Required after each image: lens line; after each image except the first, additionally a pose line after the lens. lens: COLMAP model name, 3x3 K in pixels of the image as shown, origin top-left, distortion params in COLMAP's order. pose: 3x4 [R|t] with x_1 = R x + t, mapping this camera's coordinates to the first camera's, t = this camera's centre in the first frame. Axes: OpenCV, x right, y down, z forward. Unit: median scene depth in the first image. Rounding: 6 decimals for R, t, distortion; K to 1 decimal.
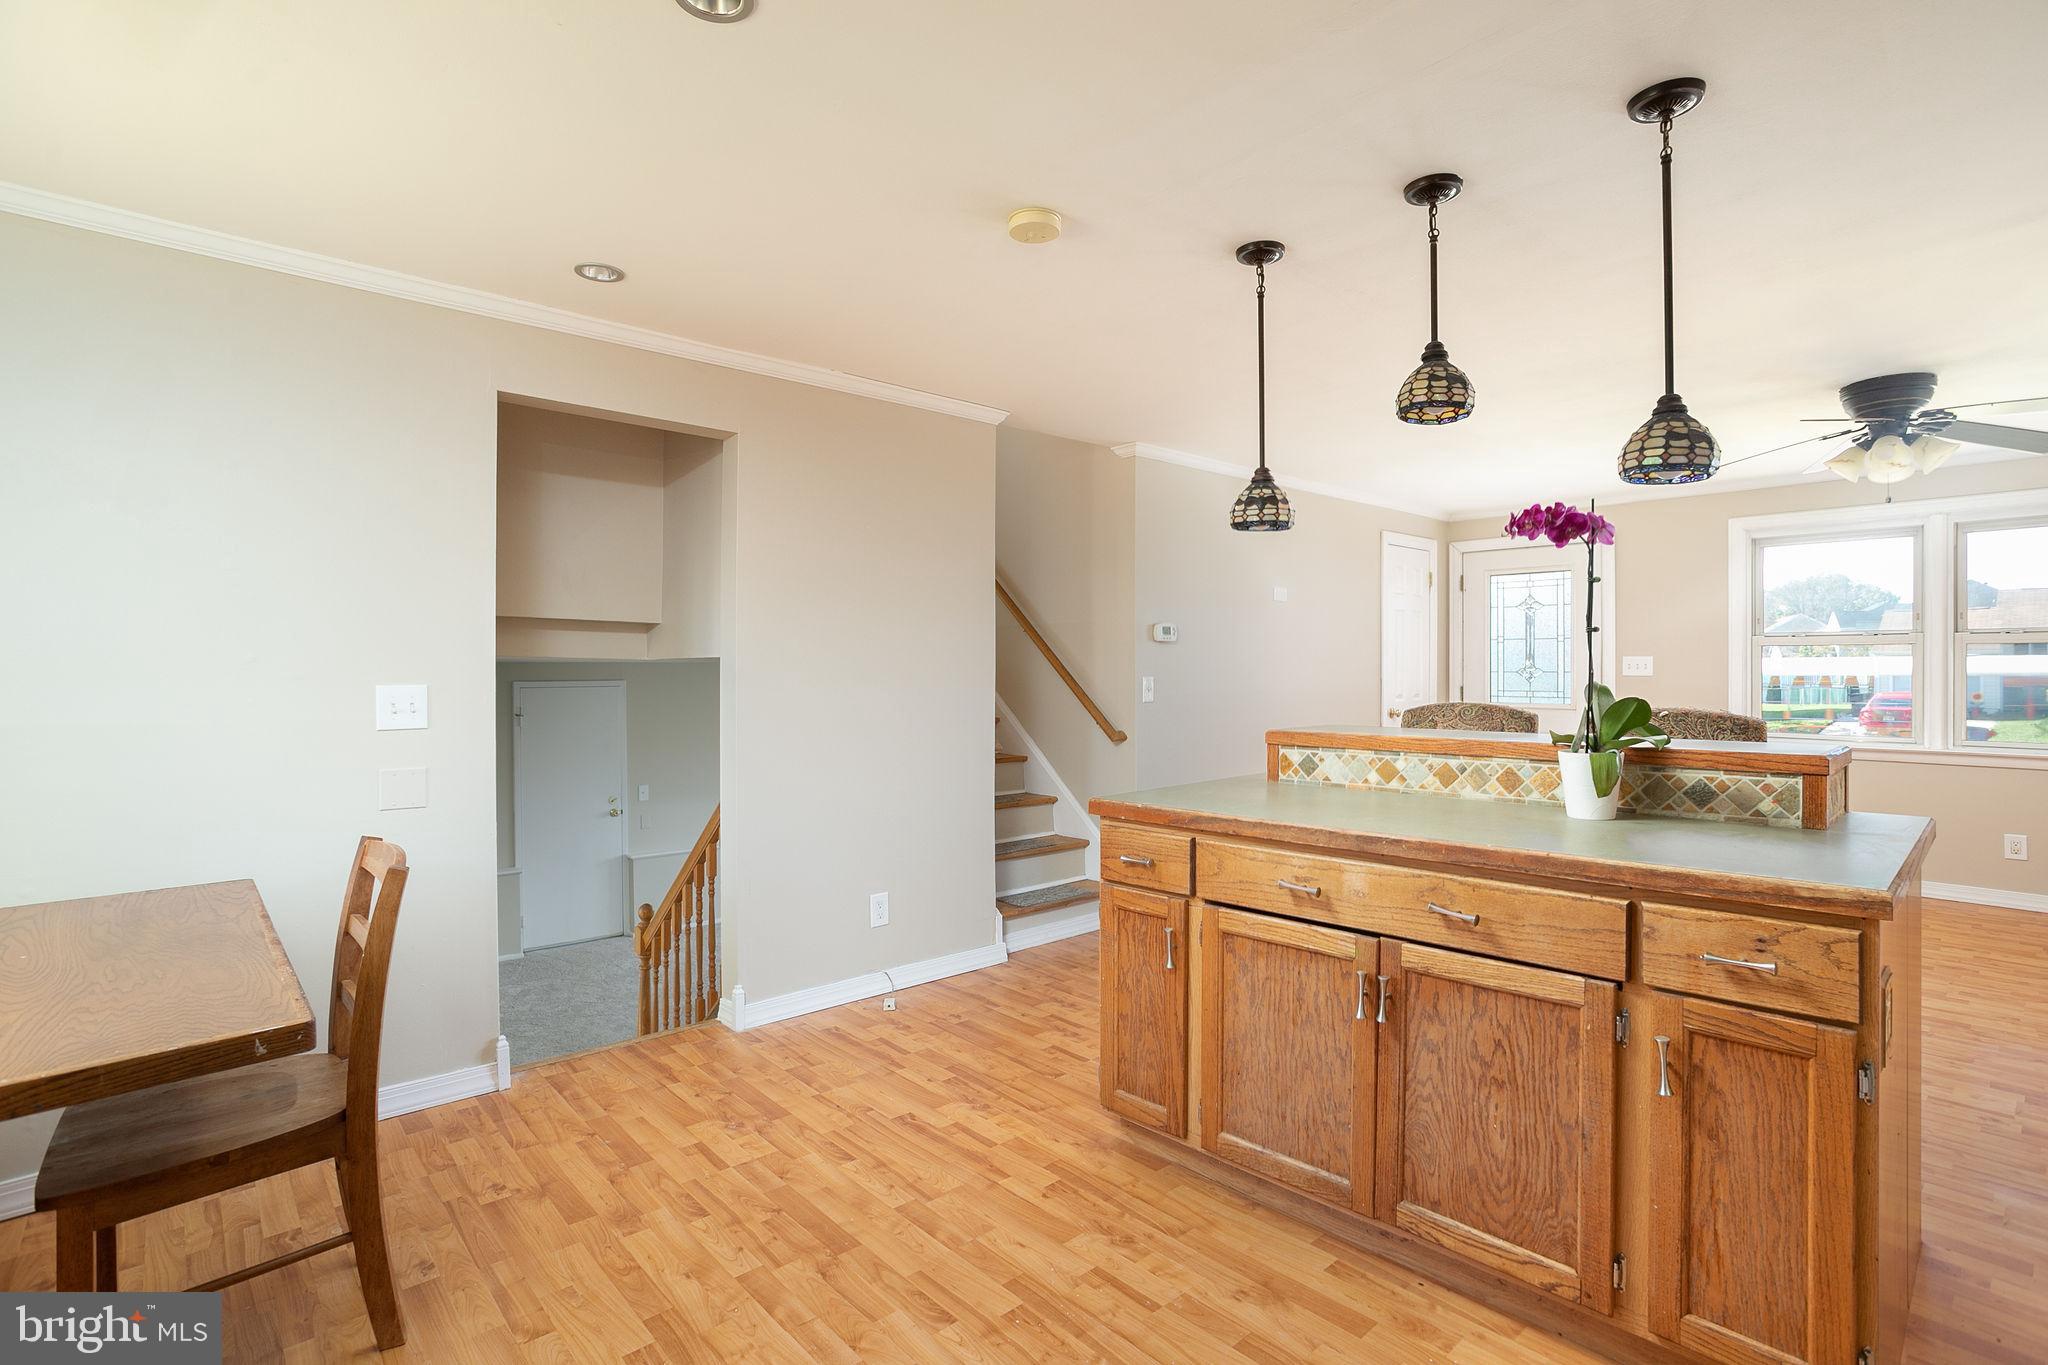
lens RADIAL K [[986.6, 0, 1037.0], [0, 986.6, 686.1], [0, 0, 1]] dist [-0.033718, 0.009638]
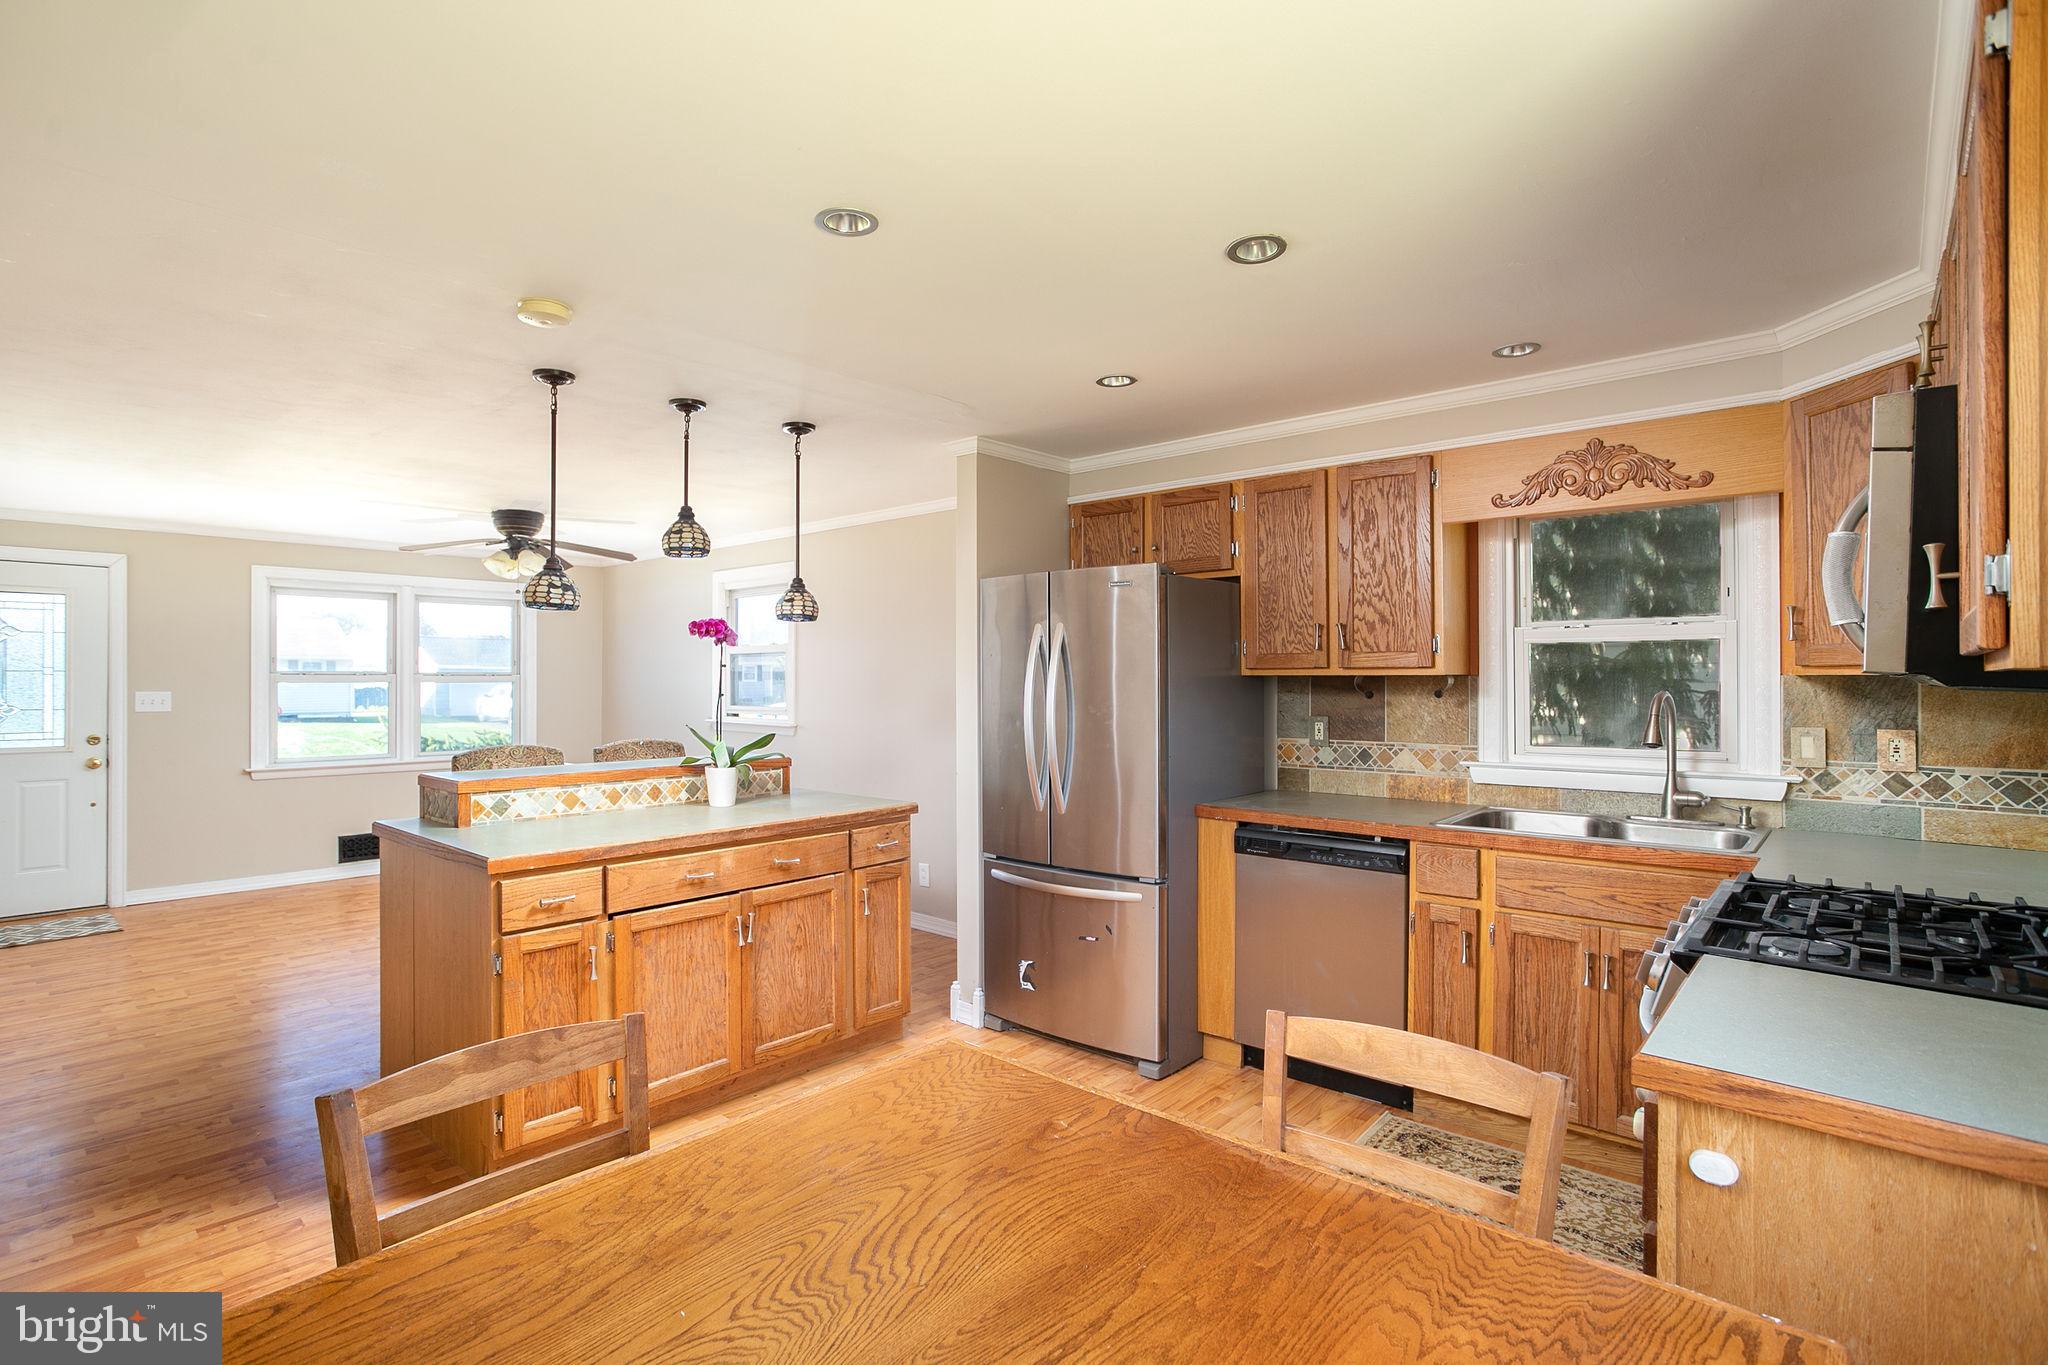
lens RADIAL K [[986.6, 0, 1034.9], [0, 986.6, 696.1], [0, 0, 1]] dist [-0.033718, 0.009638]
pose [[-0.119038, -0.011612, 0.992822, -1.084671], [0.013560, 0.999819, 0.013320, -0.064977], [-0.992797, 0.015048, -0.118859, 0.596885]]
